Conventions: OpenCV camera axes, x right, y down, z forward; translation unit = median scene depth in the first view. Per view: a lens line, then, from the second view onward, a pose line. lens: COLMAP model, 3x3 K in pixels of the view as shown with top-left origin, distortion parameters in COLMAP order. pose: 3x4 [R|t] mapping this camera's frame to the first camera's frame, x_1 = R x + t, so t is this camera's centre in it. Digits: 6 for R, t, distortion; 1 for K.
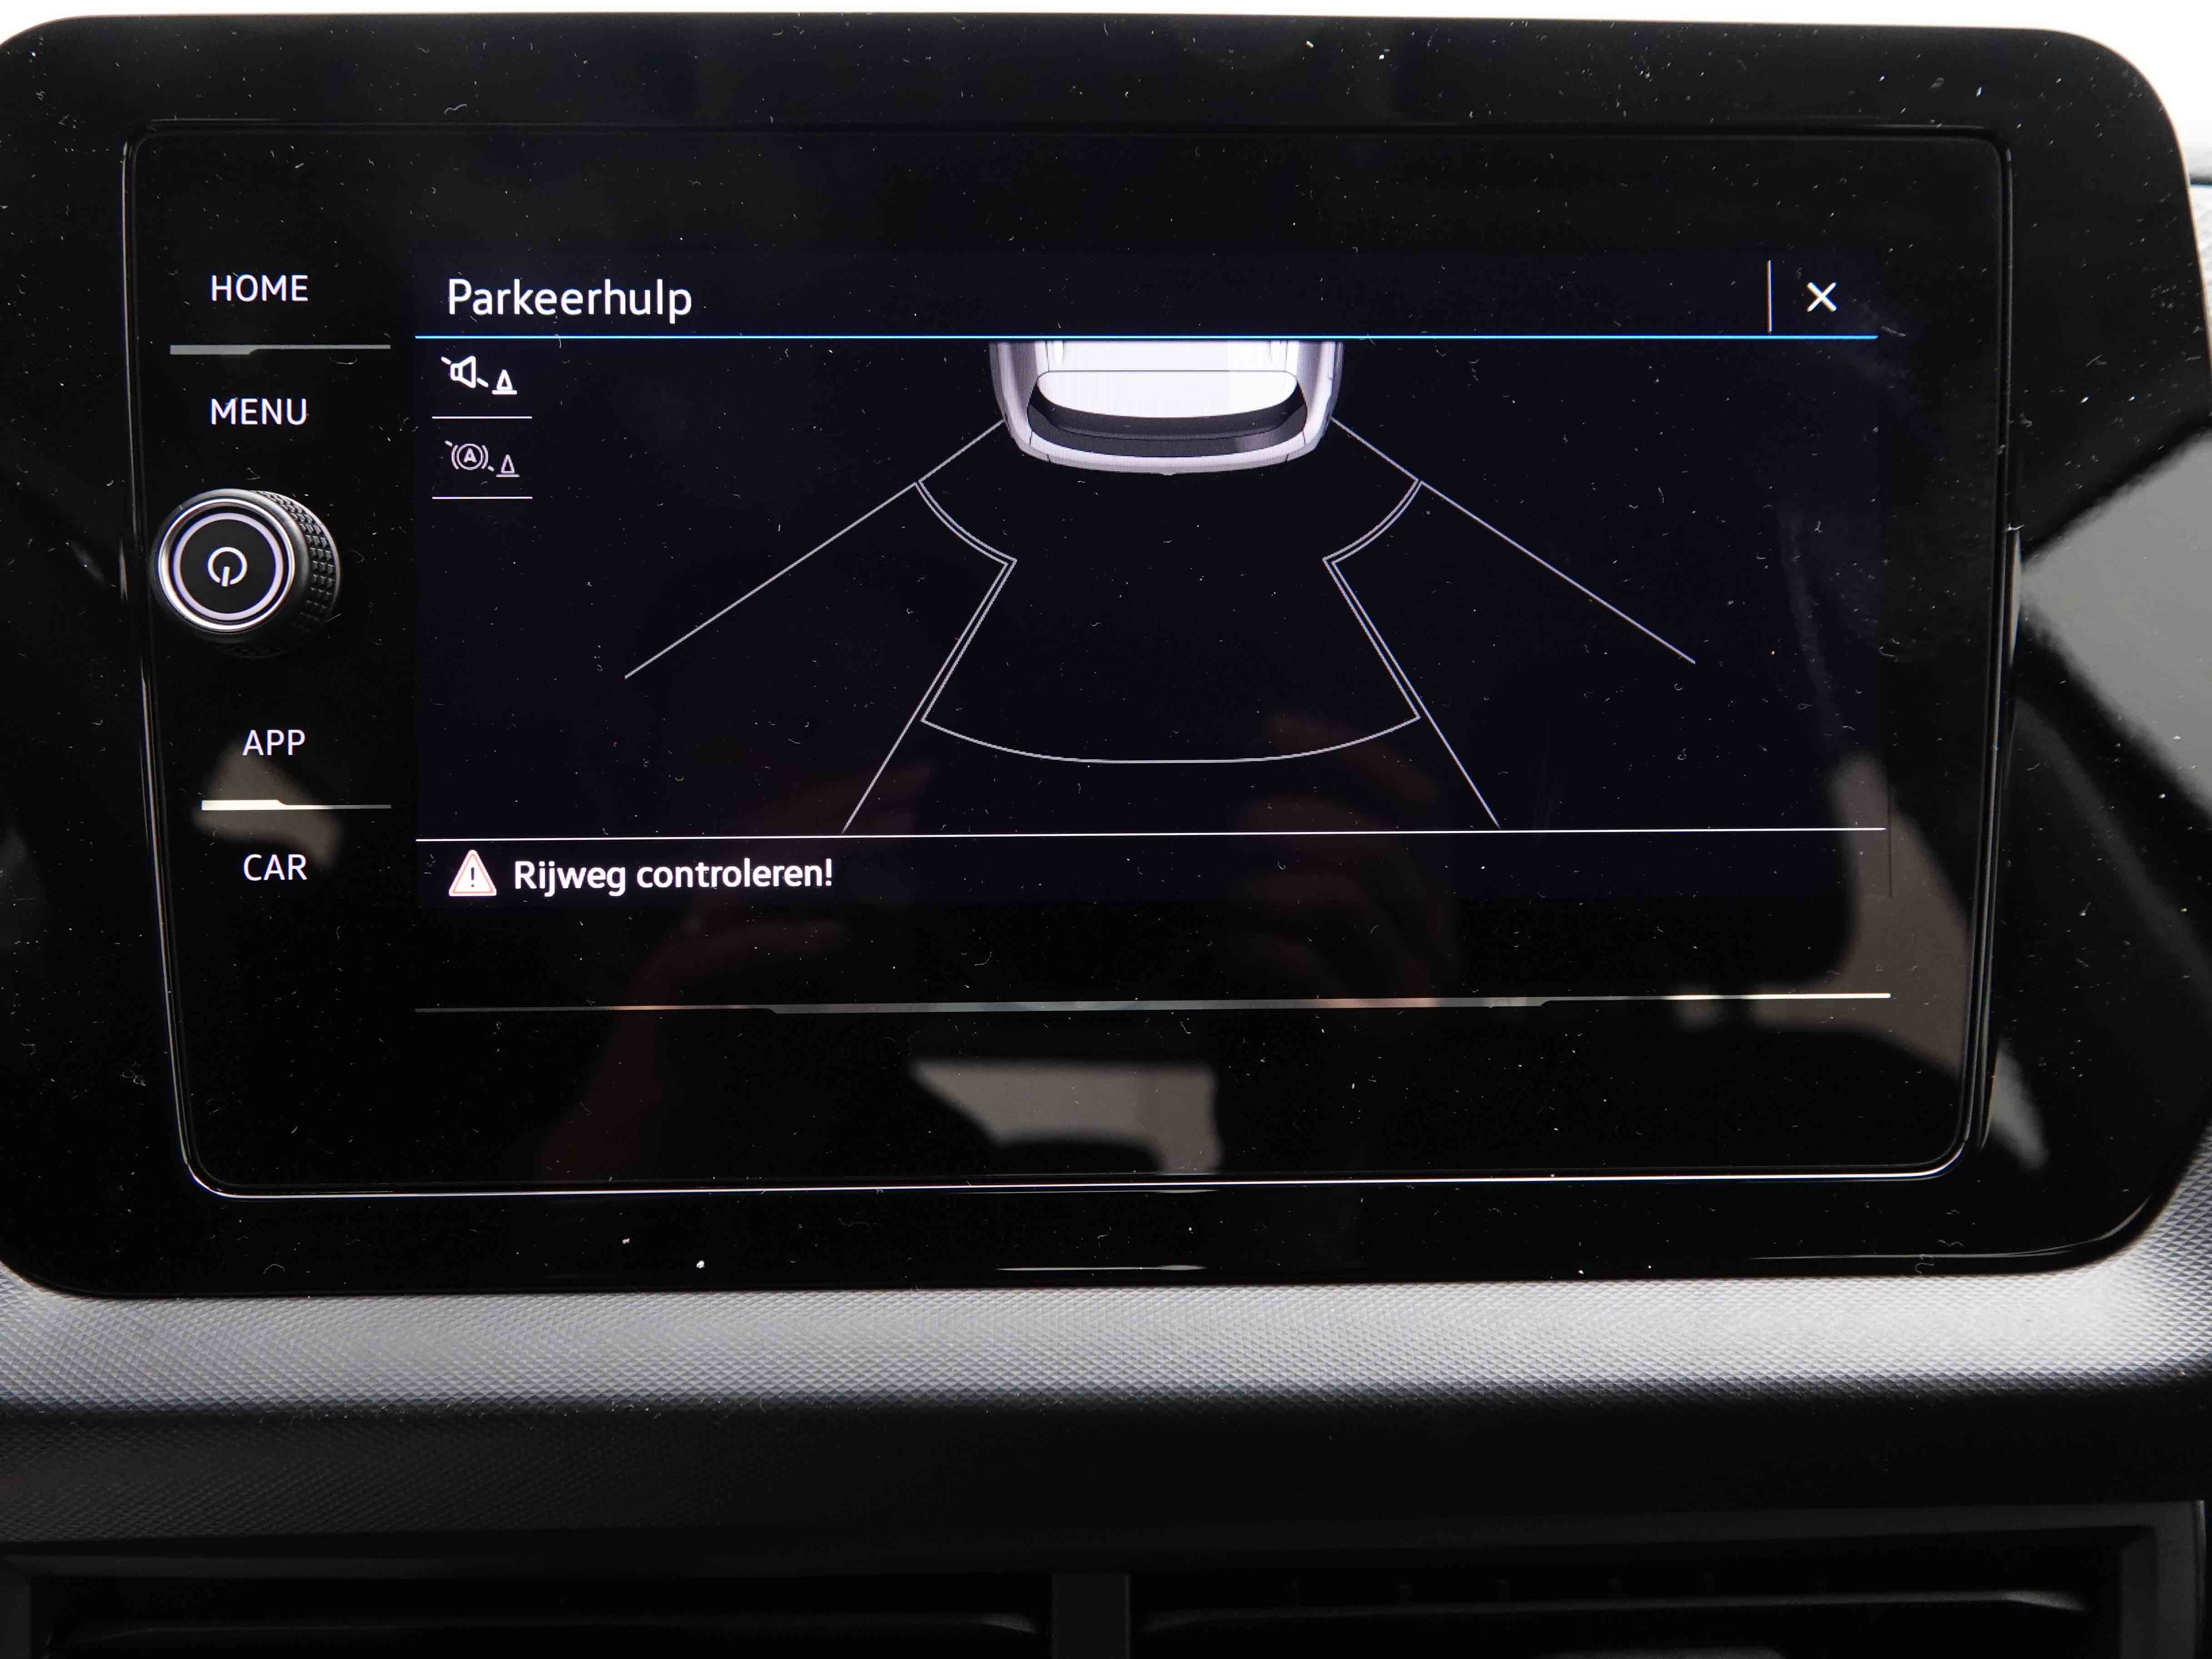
lens RADIAL K [[1694.0, 0, 1107.1], [0, 1694.0, 837.6], [0, 0, 1]] dist [-0.011271, 0.000873]
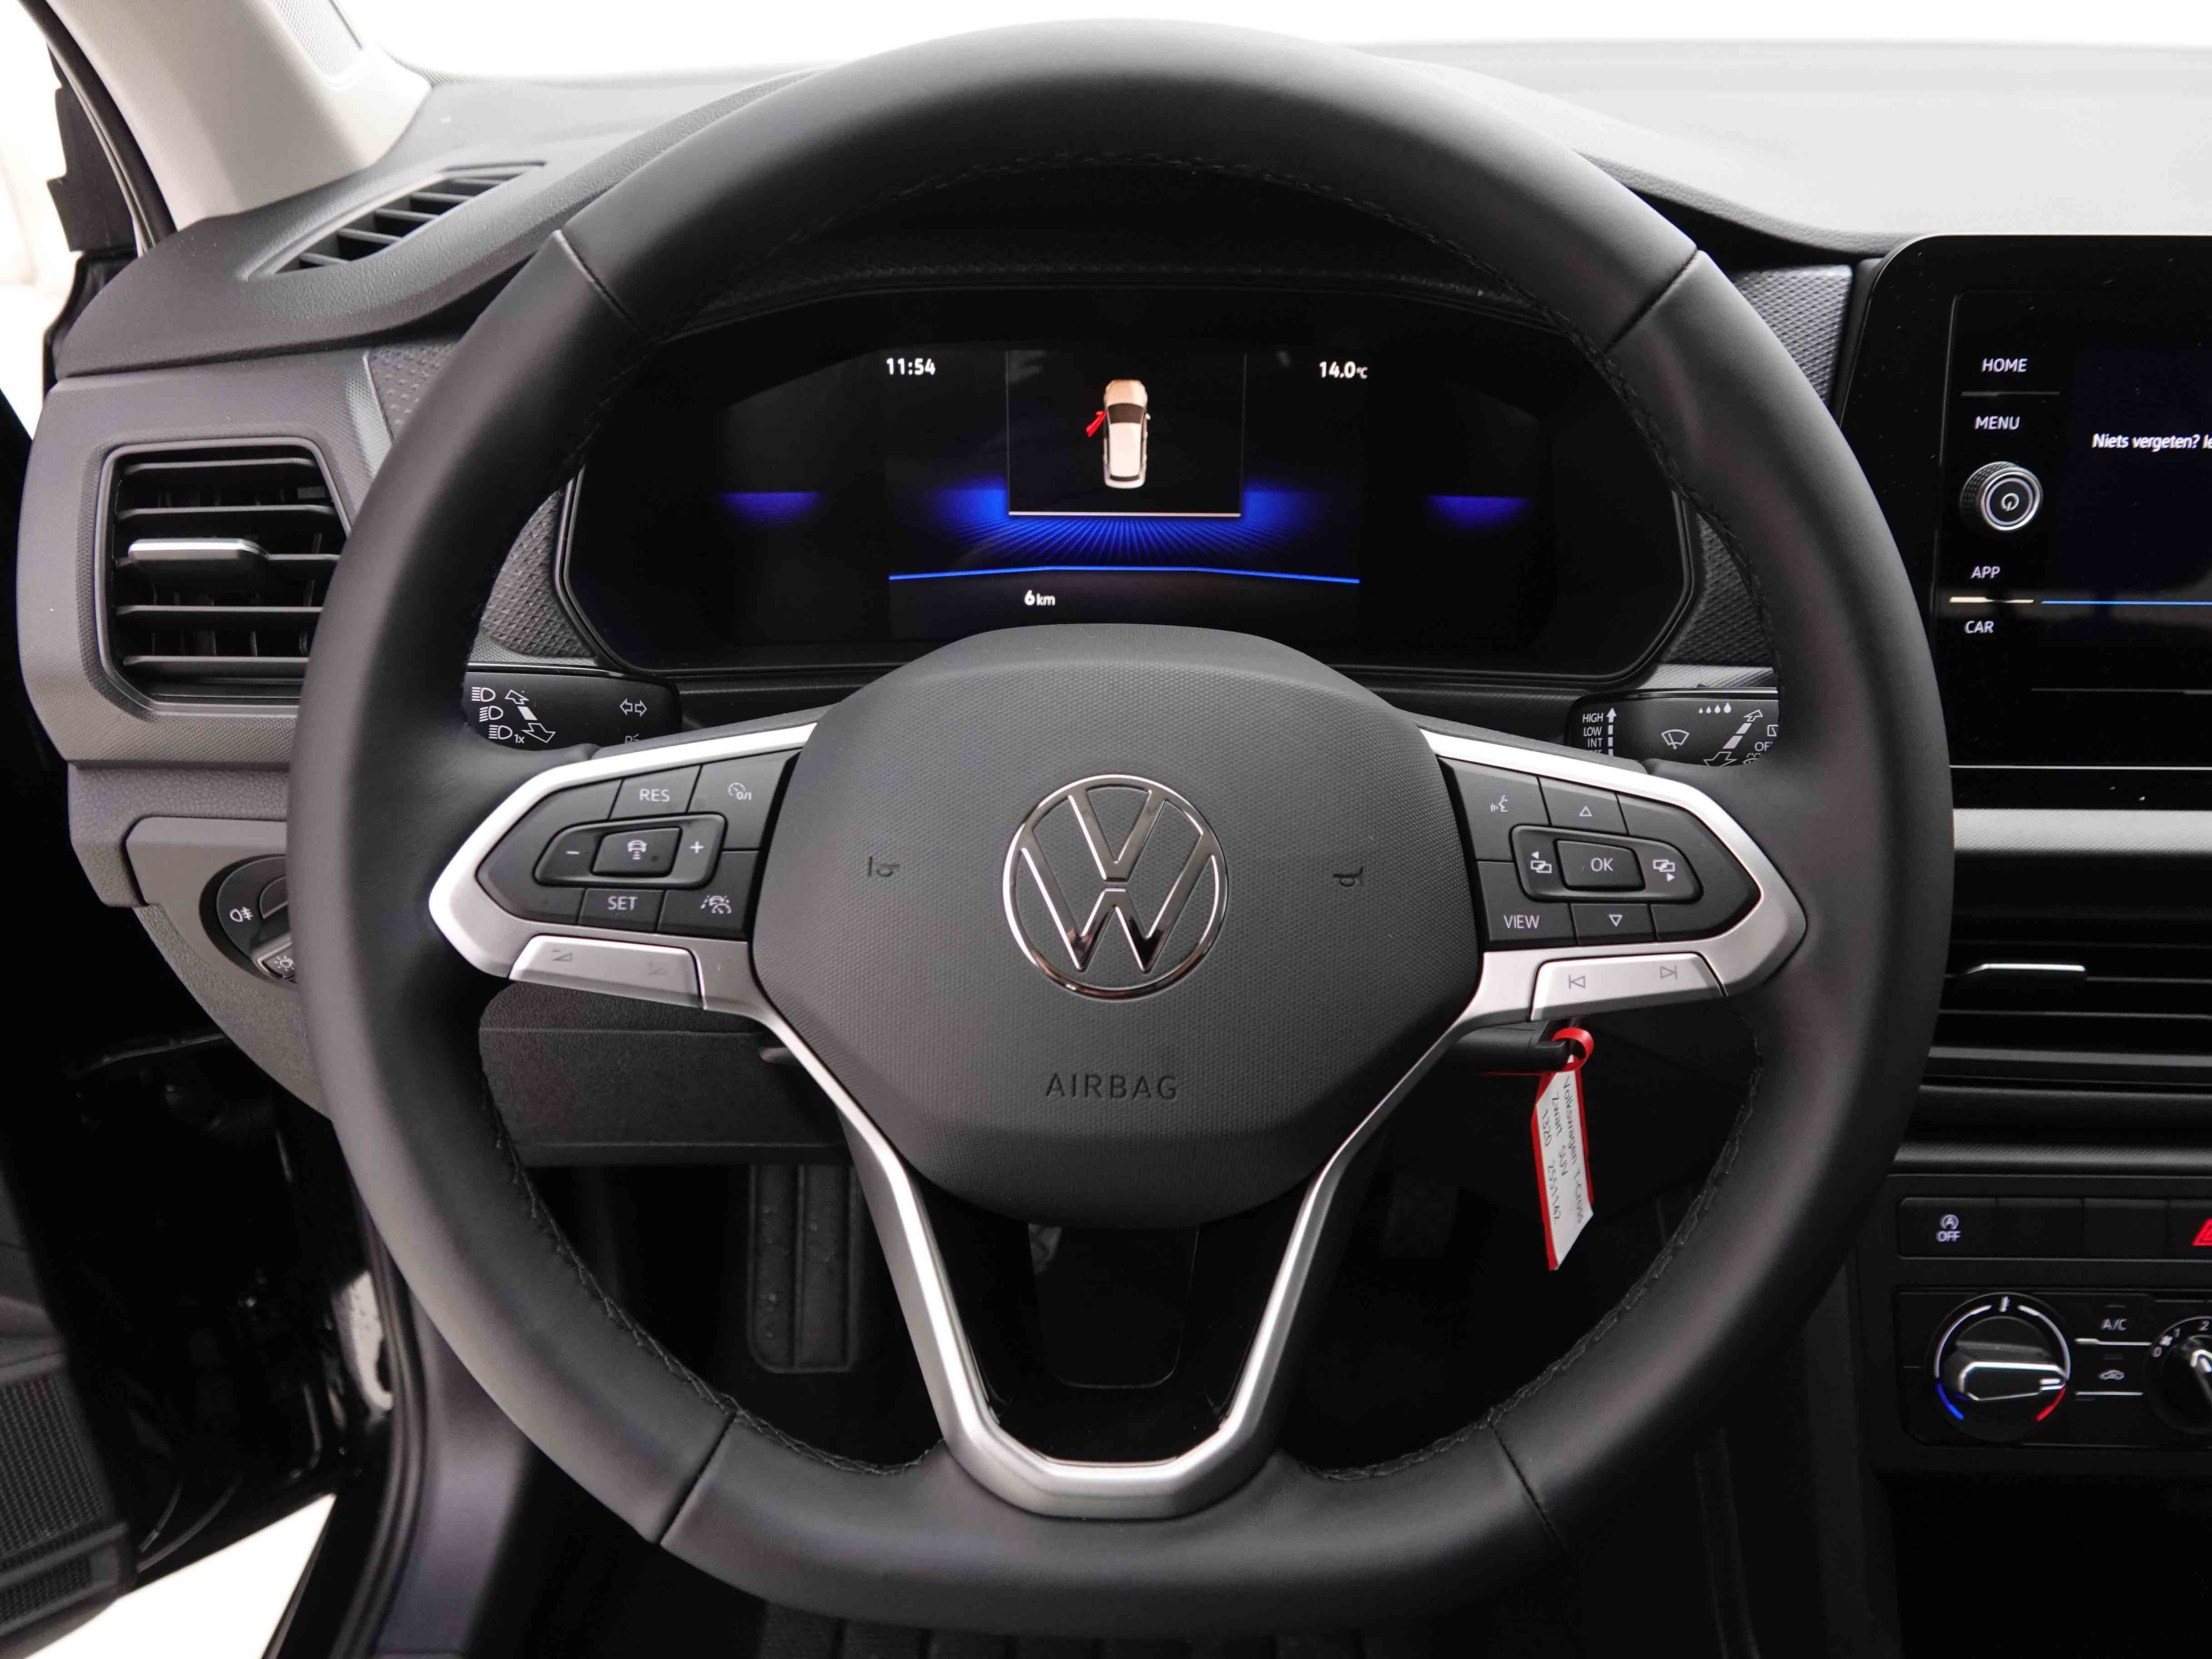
lens RADIAL K [[1694.0, 0, 1102.8], [0, 1694.0, 797.3], [0, 0, 1]] dist [-0.011271, 0.000873]
pose [[0.999305, 0.022064, -0.030056, -1.607664], [-0.013995, 0.969133, 0.246141, -0.305888], [0.034560, -0.245549, 0.968768, -1.320368]]
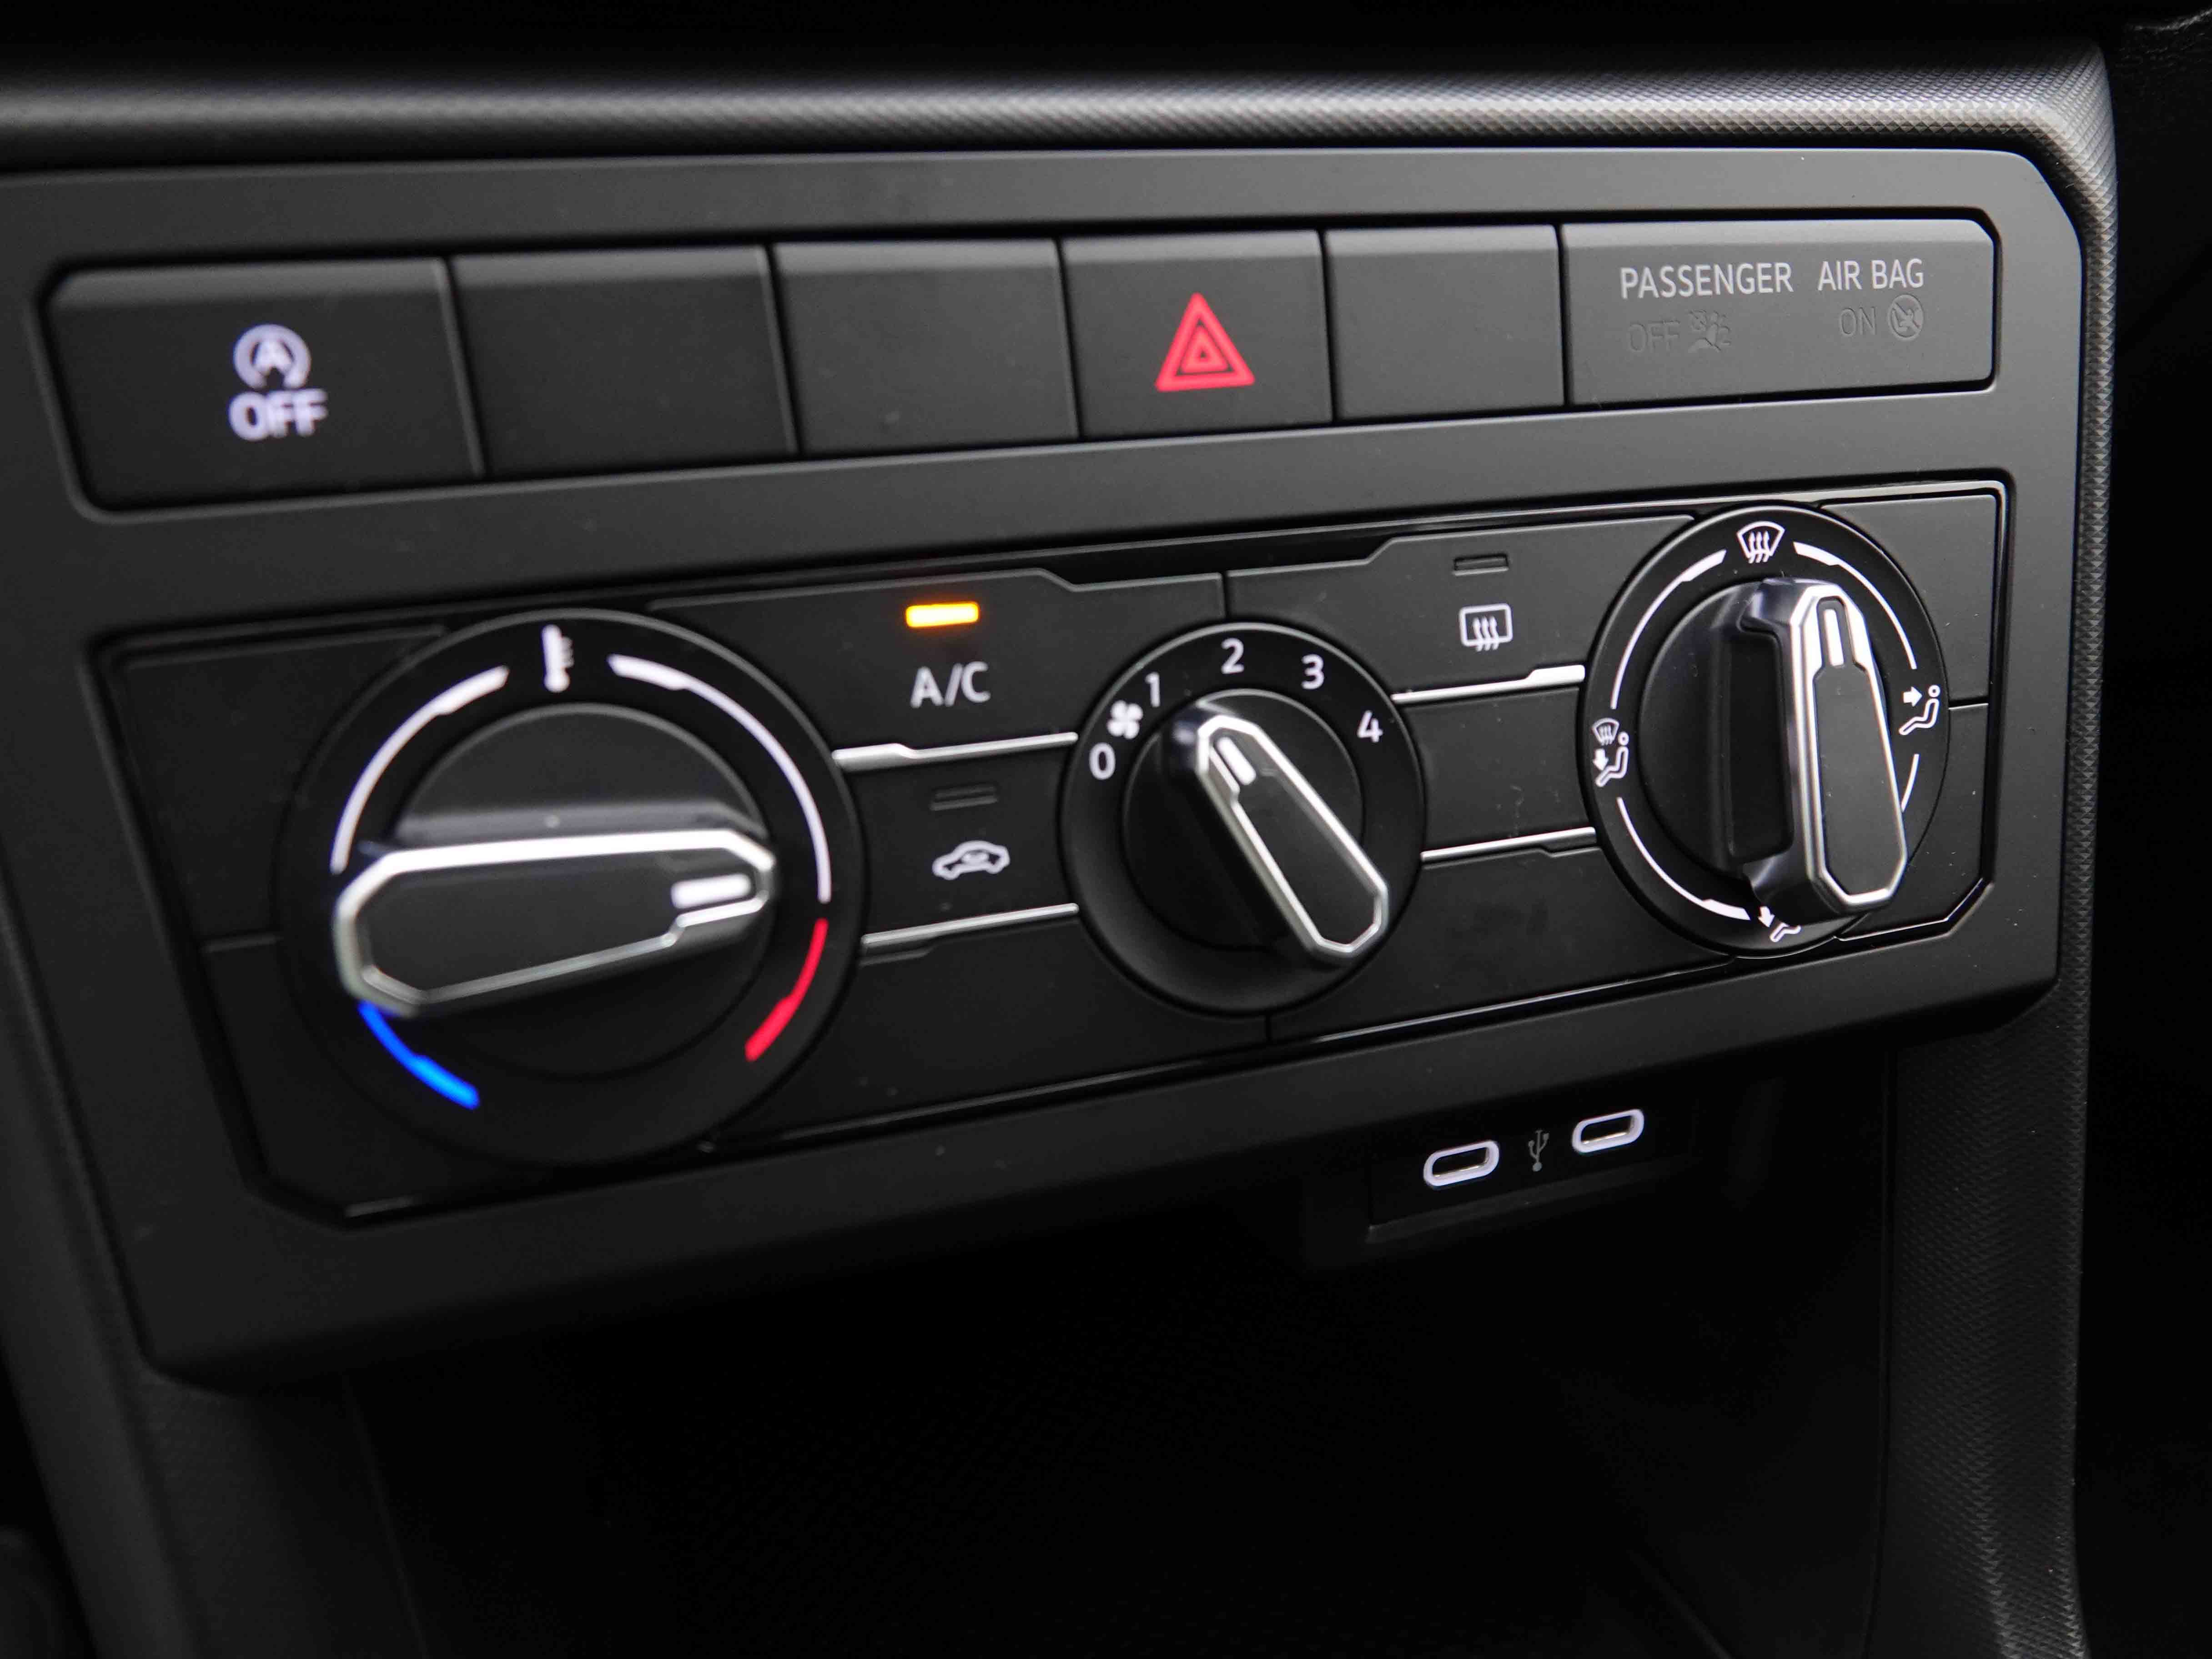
lens RADIAL K [[1694.0, 0, 1094.1], [0, 1694.0, 814.0], [0, 0, 1]] dist [-0.011271, 0.000873]
pose [[0.951867, -0.115739, 0.283820, -0.327873], [0.036000, 0.961774, 0.271467, 0.897113], [-0.304390, -0.248183, 0.919648, 0.242166]]
